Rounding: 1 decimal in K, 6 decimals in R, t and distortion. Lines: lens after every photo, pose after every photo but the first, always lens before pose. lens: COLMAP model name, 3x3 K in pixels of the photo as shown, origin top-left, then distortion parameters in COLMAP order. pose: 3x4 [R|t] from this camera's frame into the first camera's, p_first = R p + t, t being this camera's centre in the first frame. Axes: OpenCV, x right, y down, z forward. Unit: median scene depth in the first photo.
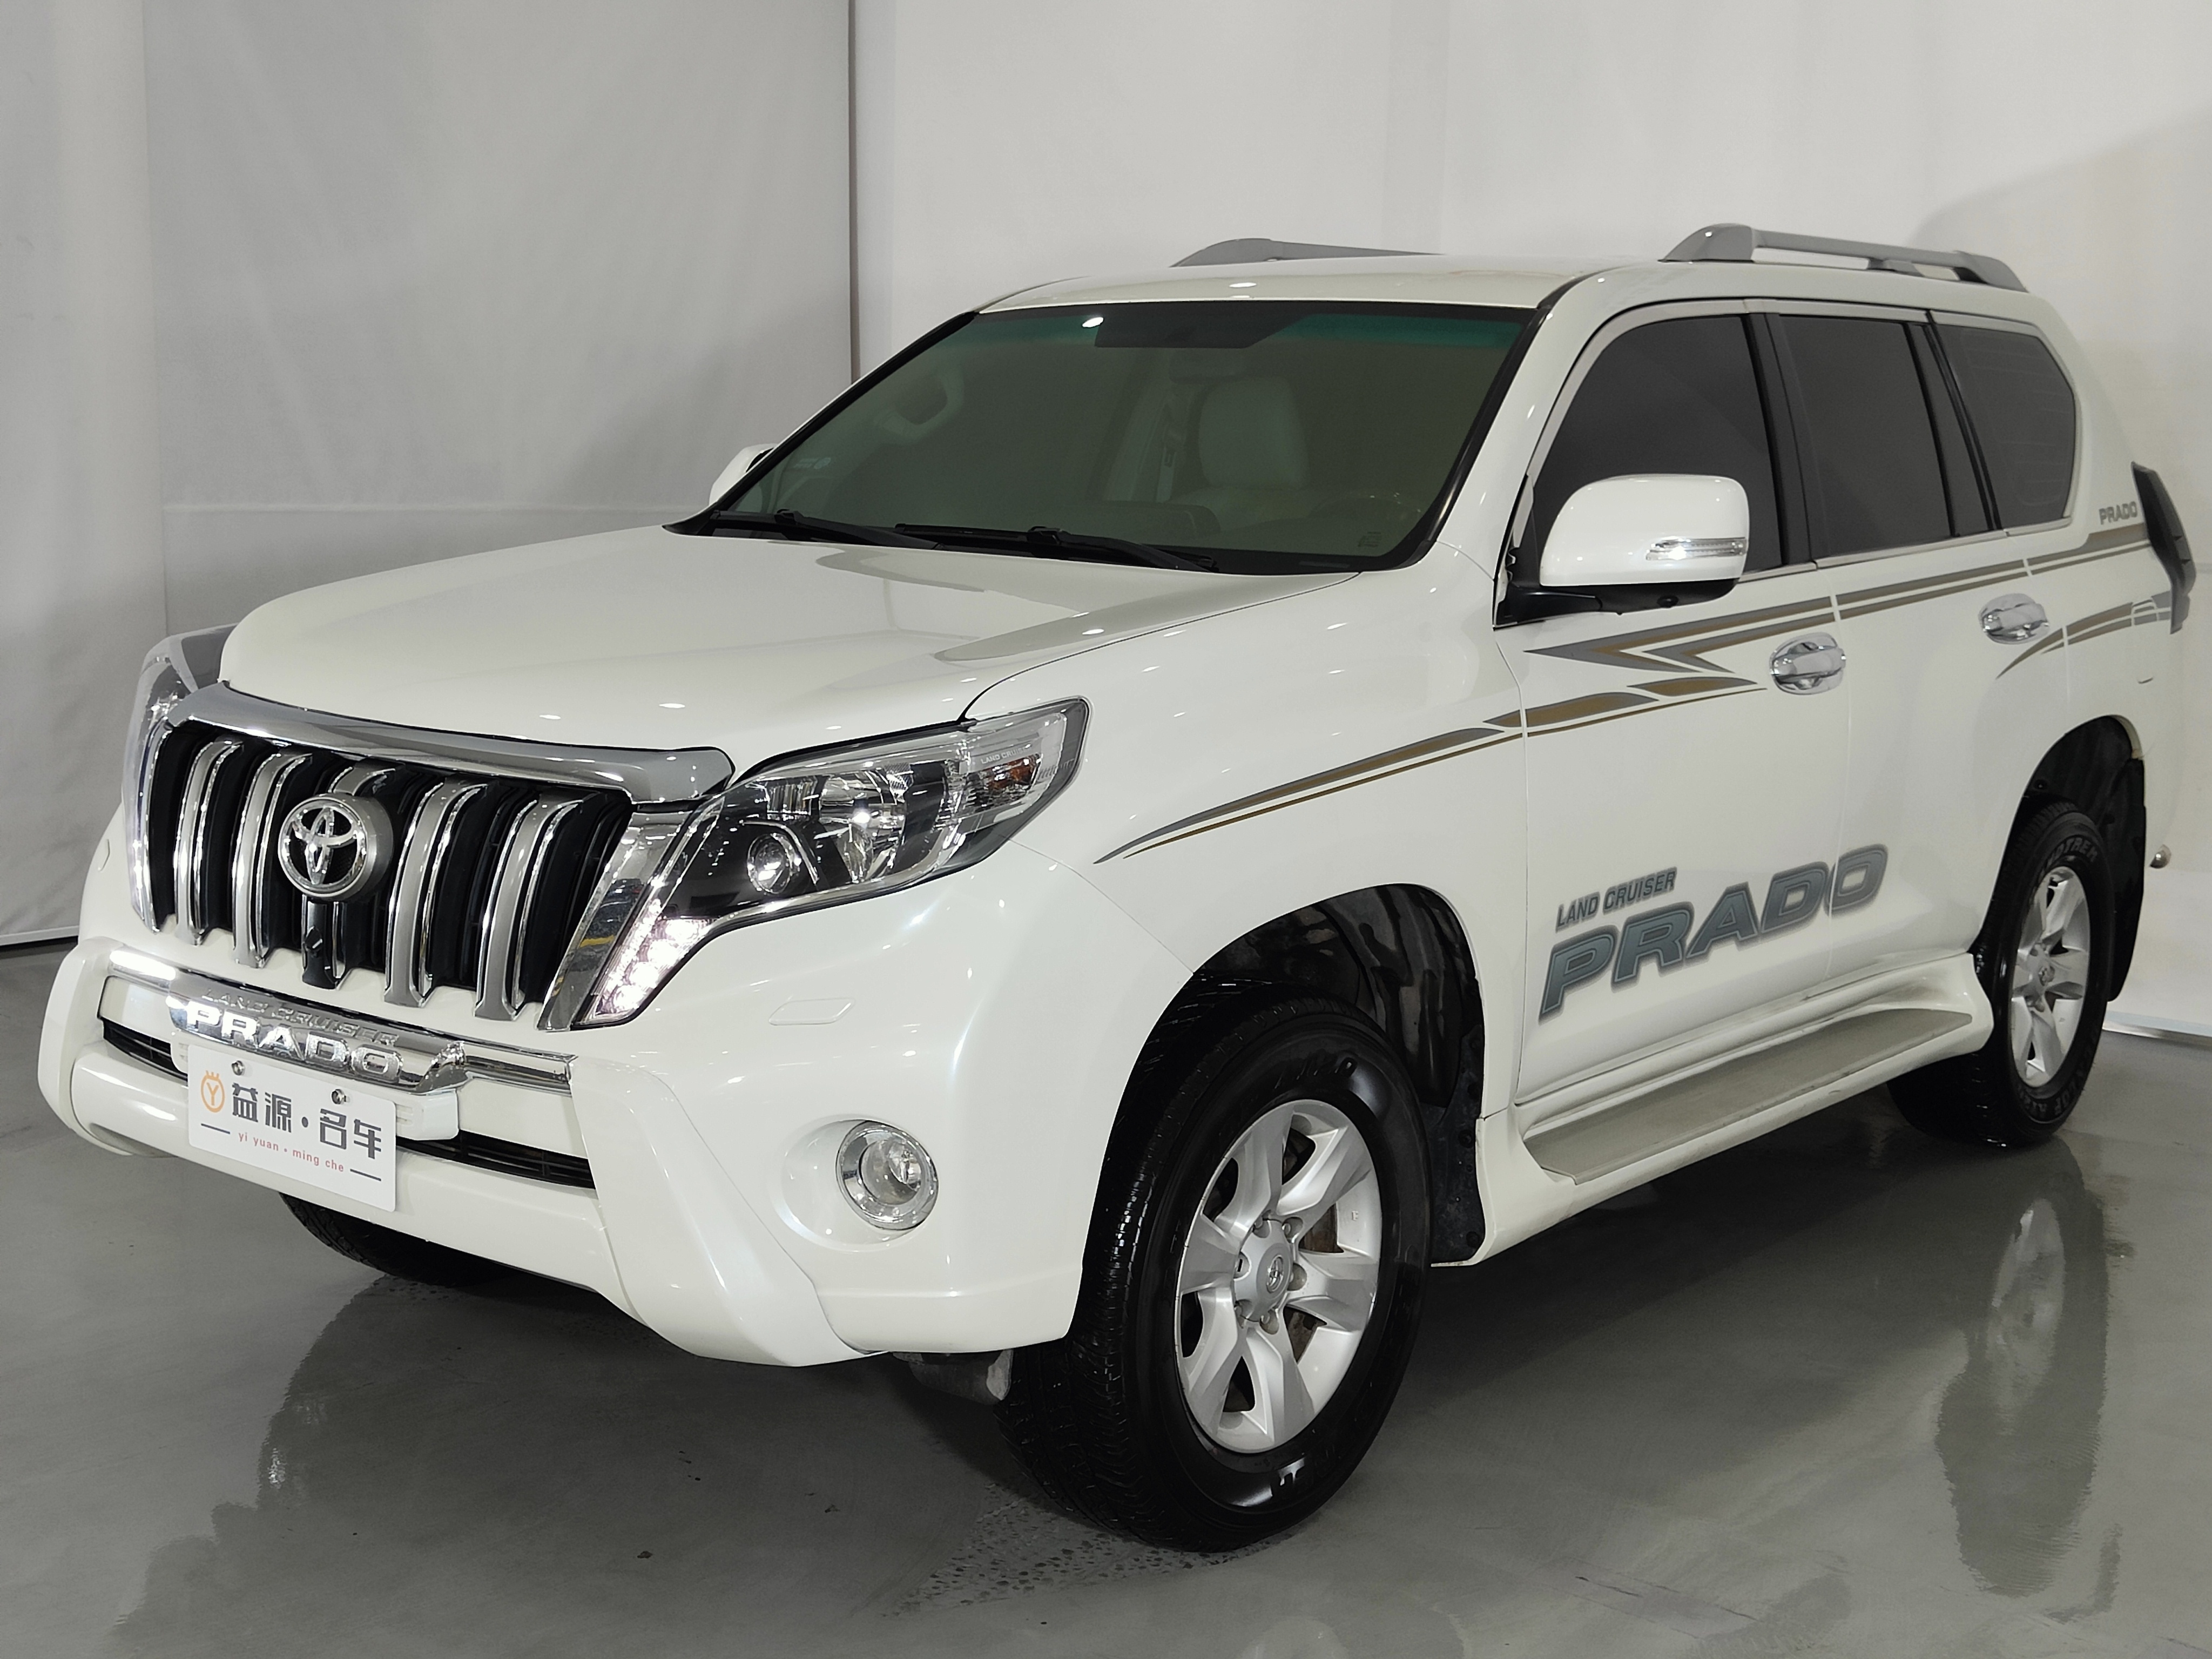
lens RADIAL K [[2812.1, 0, 1106.0], [0, 2812.1, 829.5], [0, 0, 1]] dist [0.282965, -2.068780]
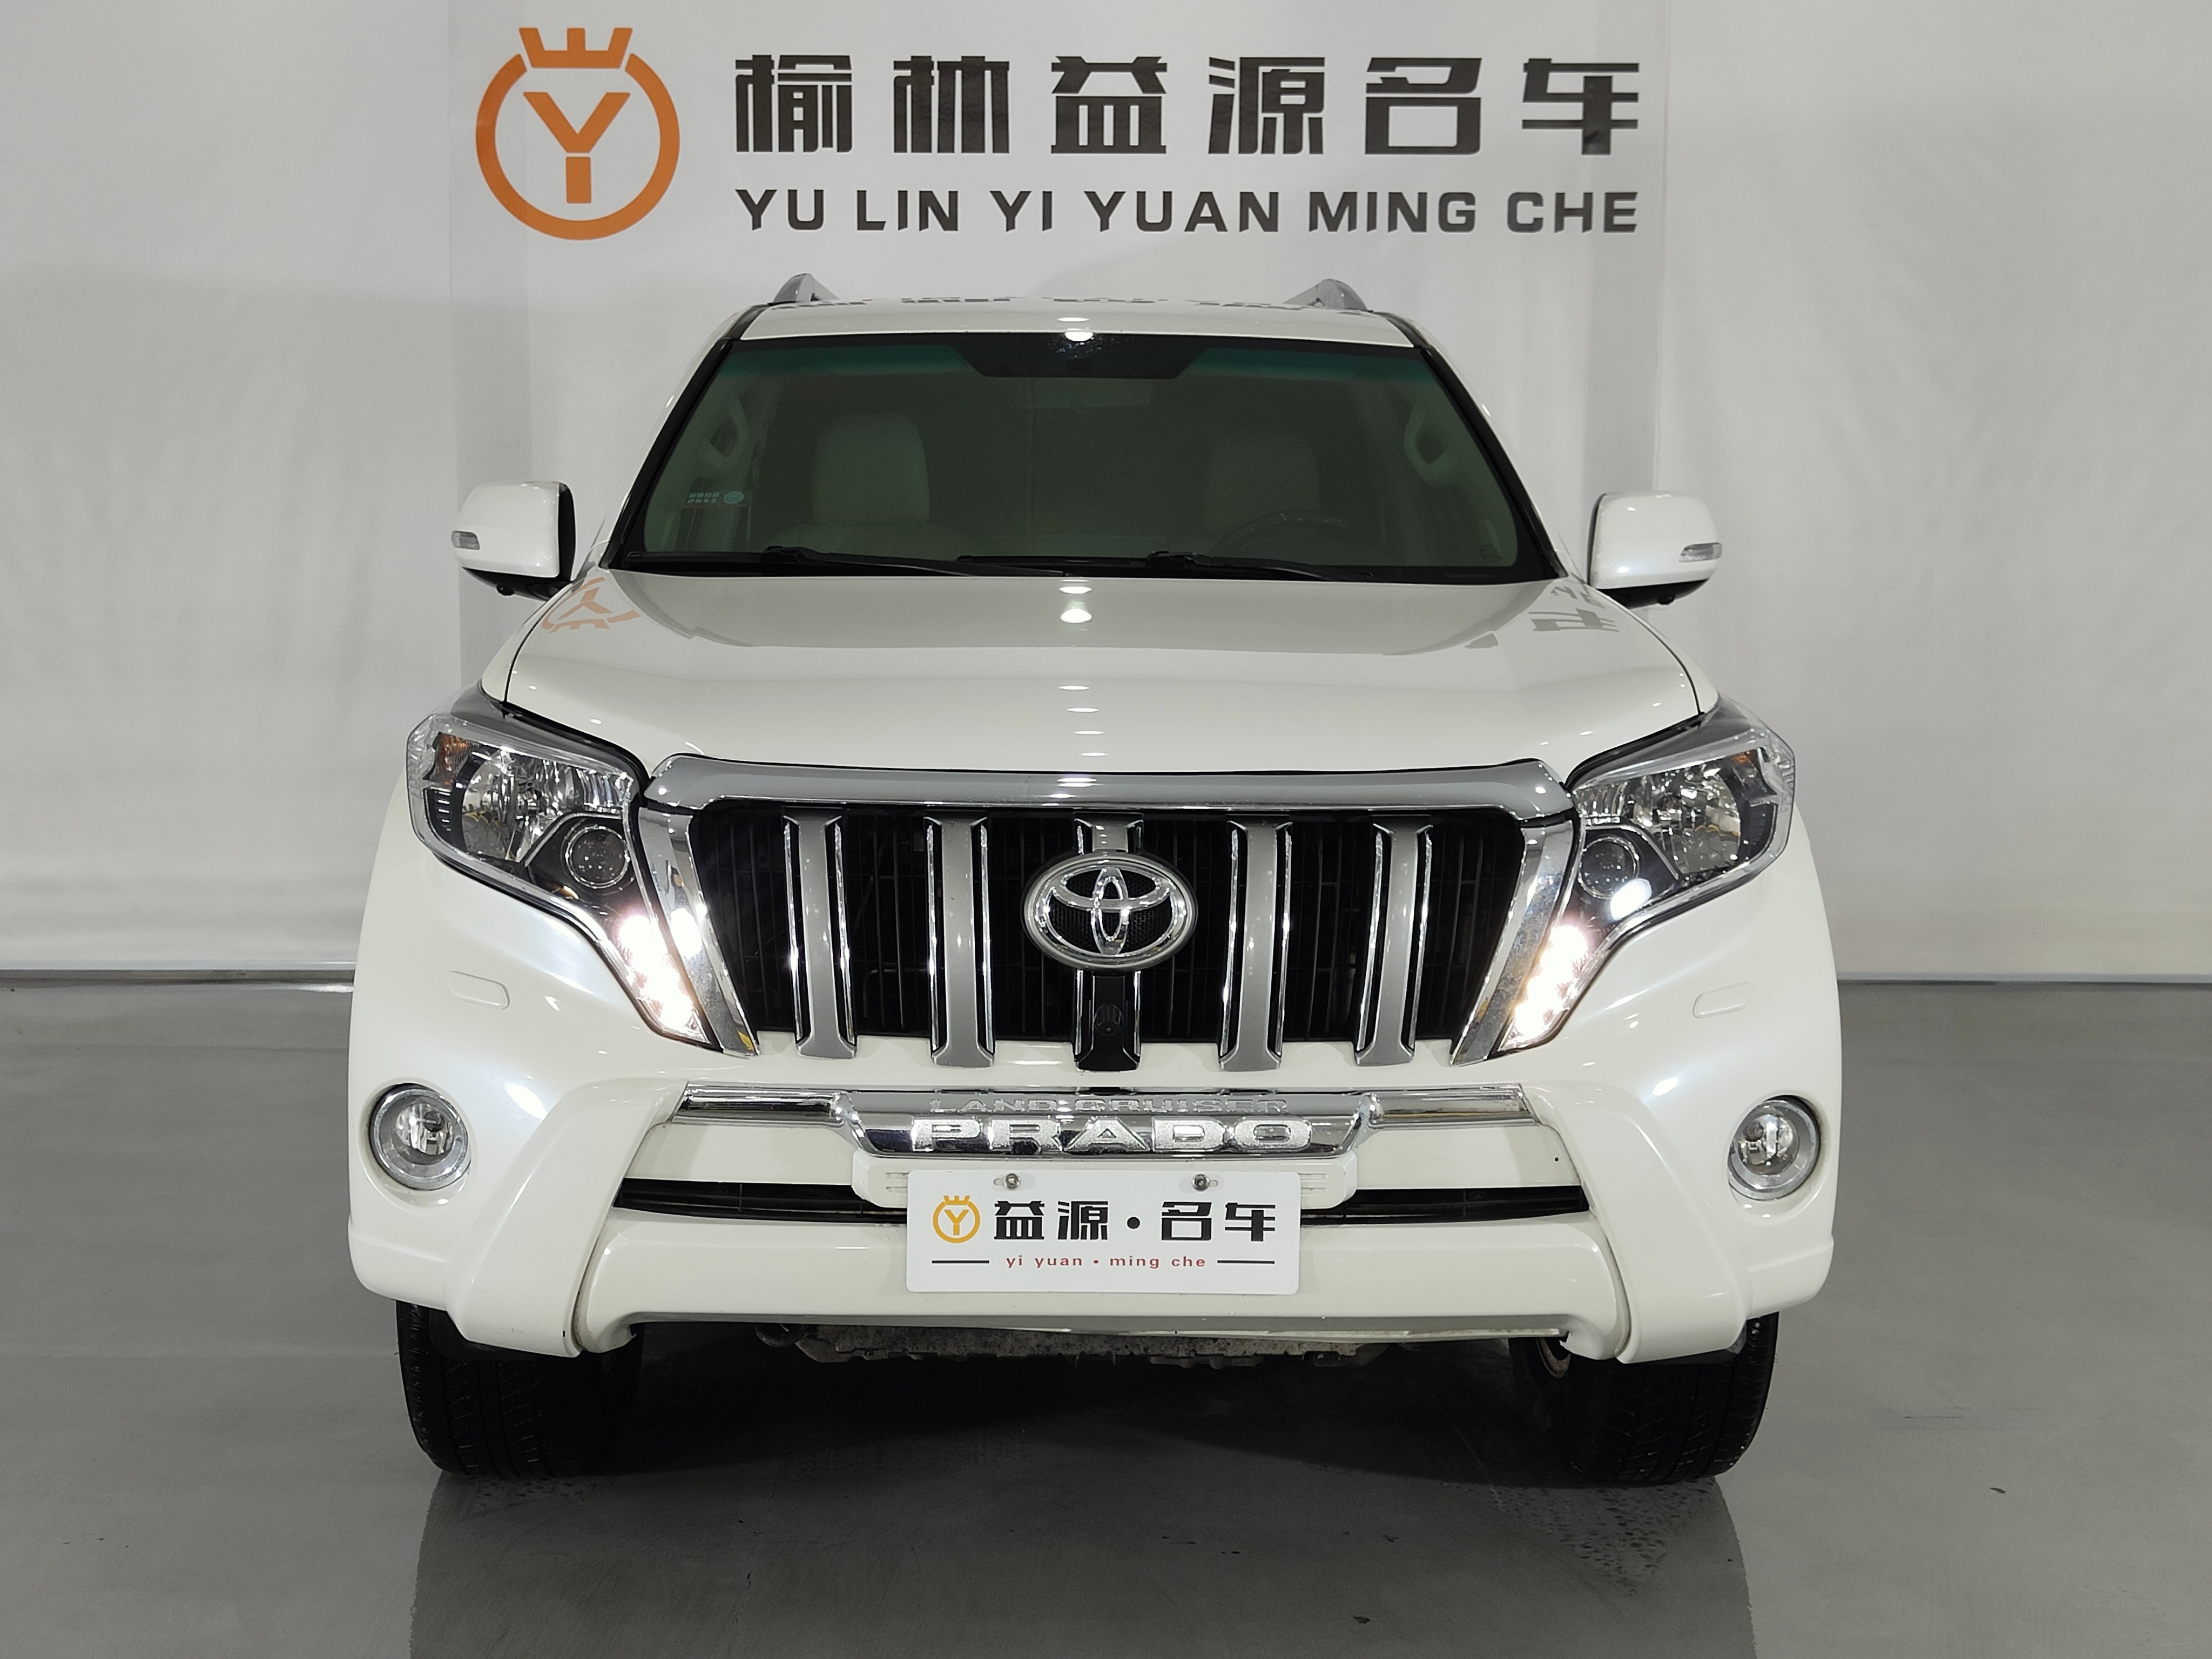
lens RADIAL K [[2812.1, 0, 1106.0], [0, 2812.1, 829.5], [0, 0, 1]] dist [0.282965, -2.068780]
pose [[0.777258, -0.092398, 0.622360, -0.830995], [0.108271, 0.994045, 0.012362, -0.031278], [-0.619796, 0.057775, 0.782633, 0.306413]]
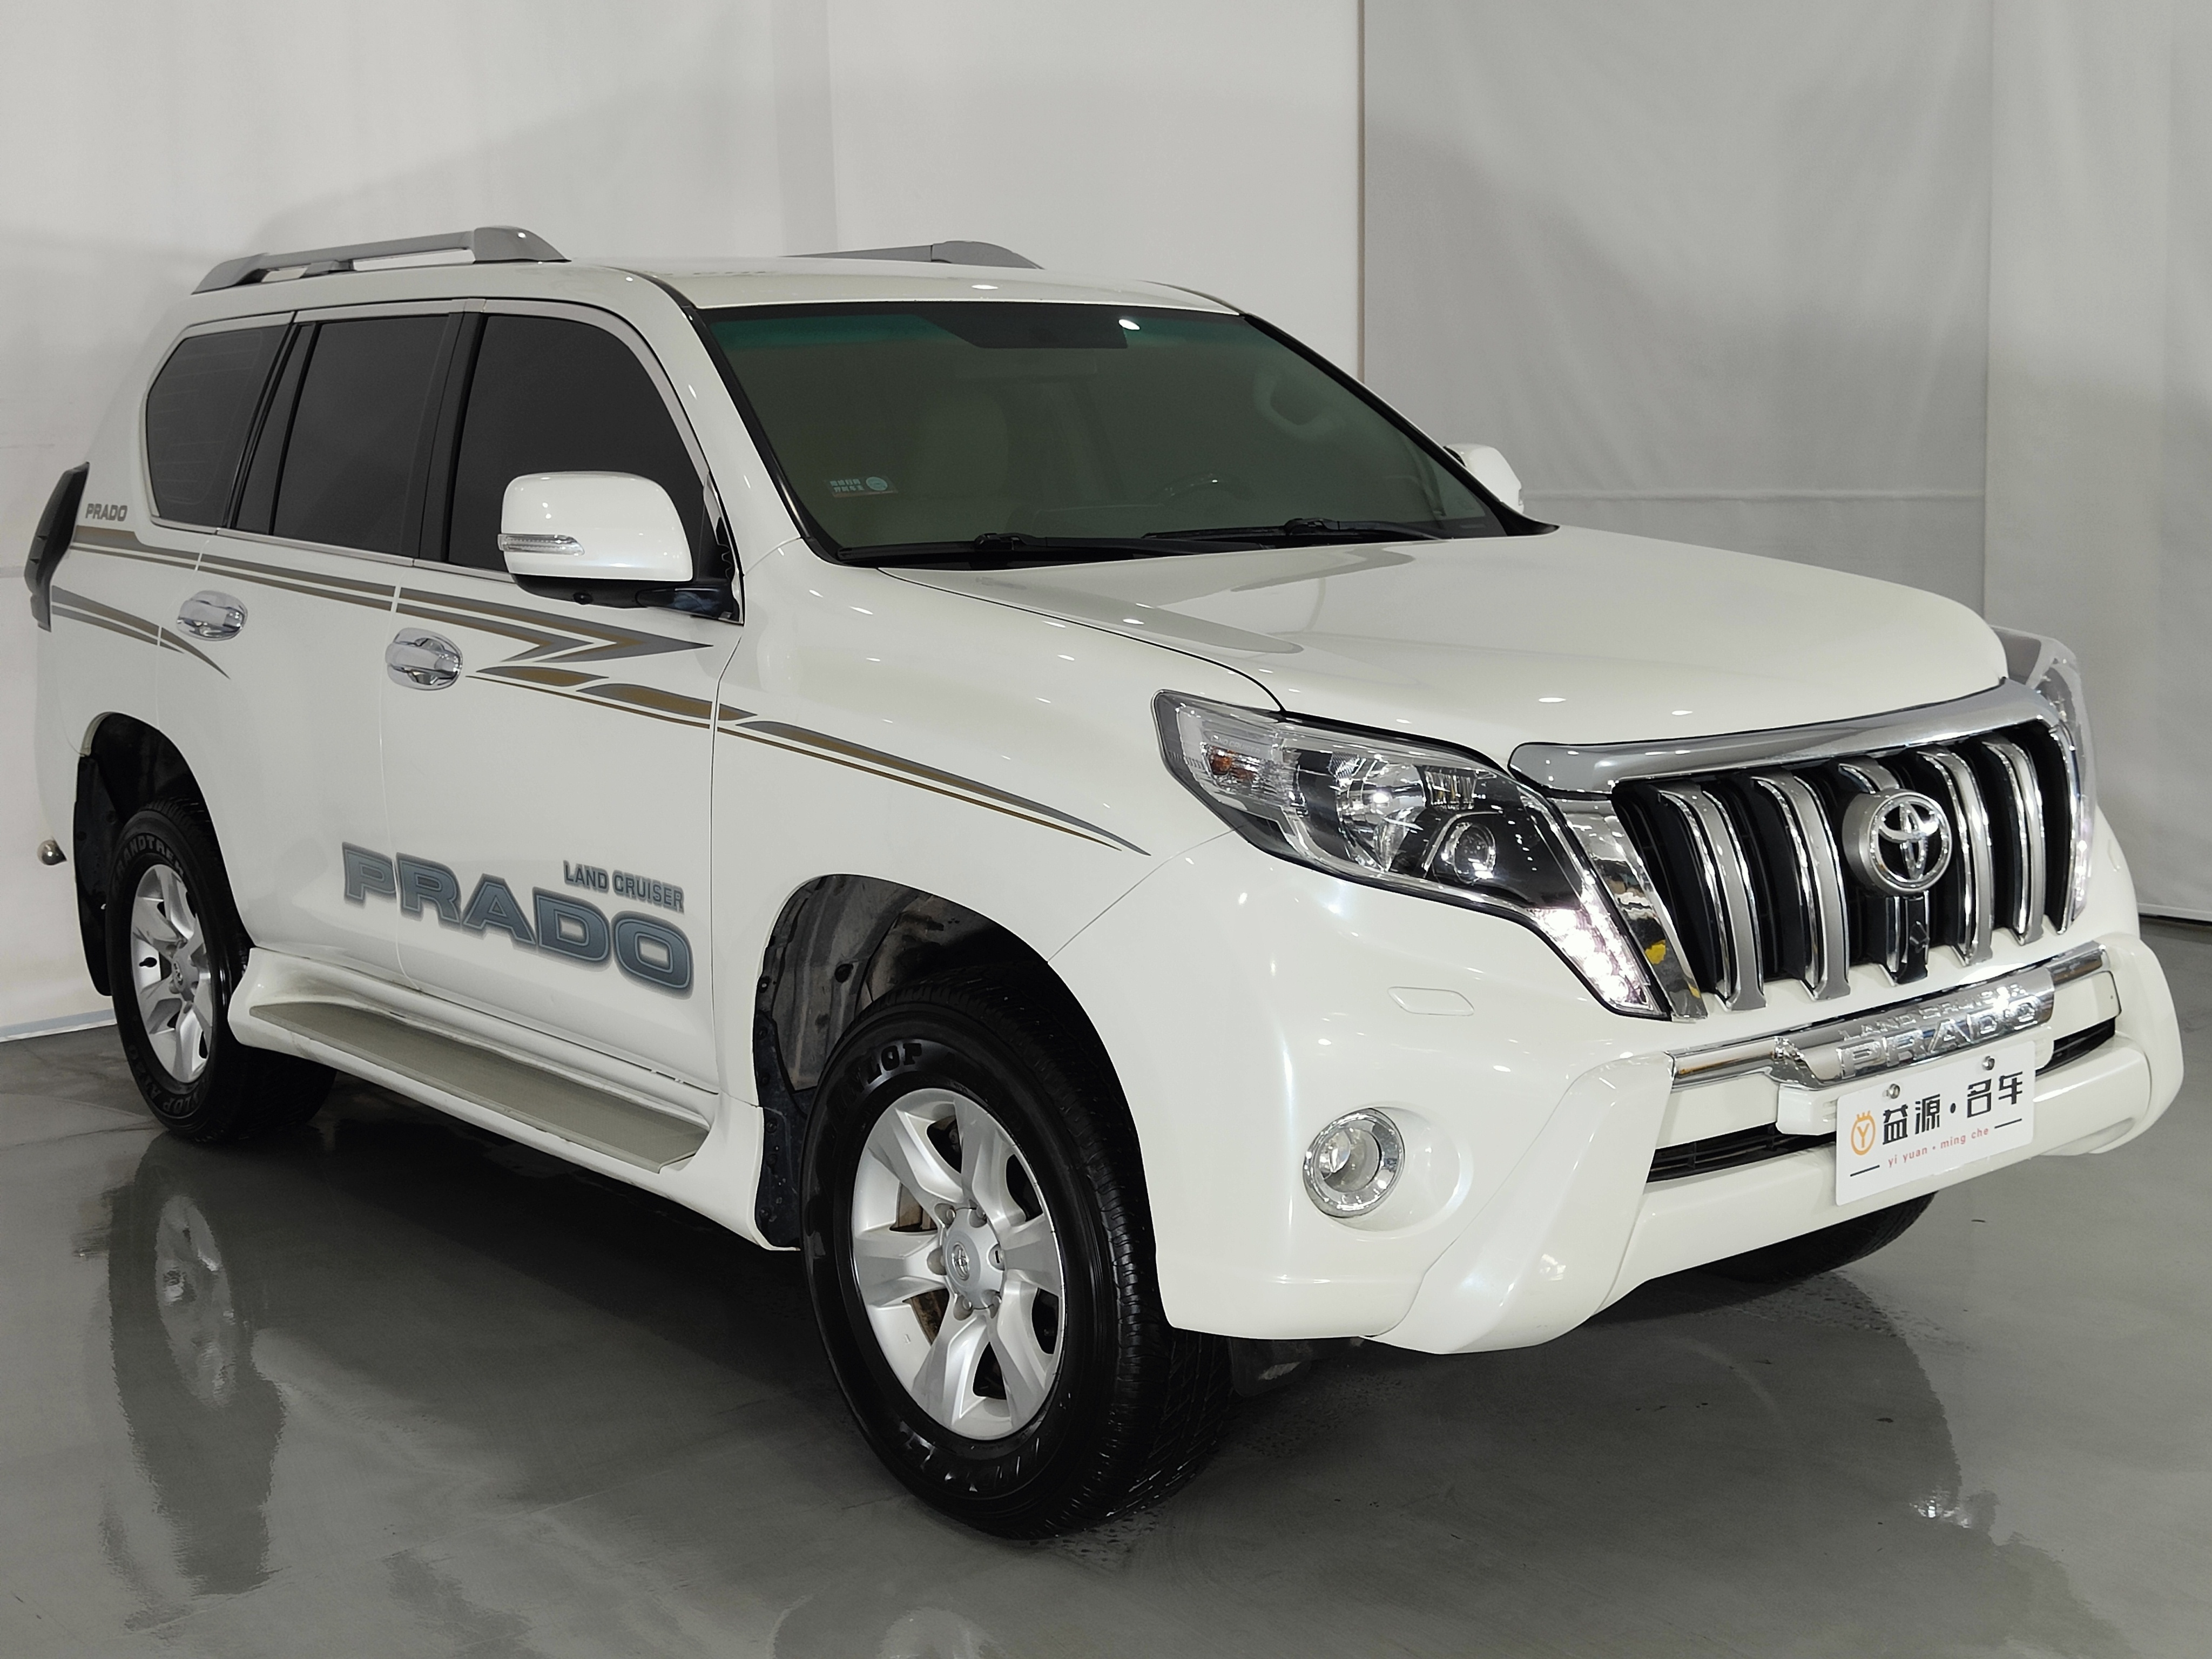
lens RADIAL K [[2812.1, 0, 1106.0], [0, 2812.1, 829.5], [0, 0, 1]] dist [0.282965, -2.068780]
pose [[0.200193, -0.172769, 0.964403, -1.308048], [0.173498, 0.975025, 0.138656, -0.187926], [-0.964272, 0.139564, 0.225168, 1.053122]]
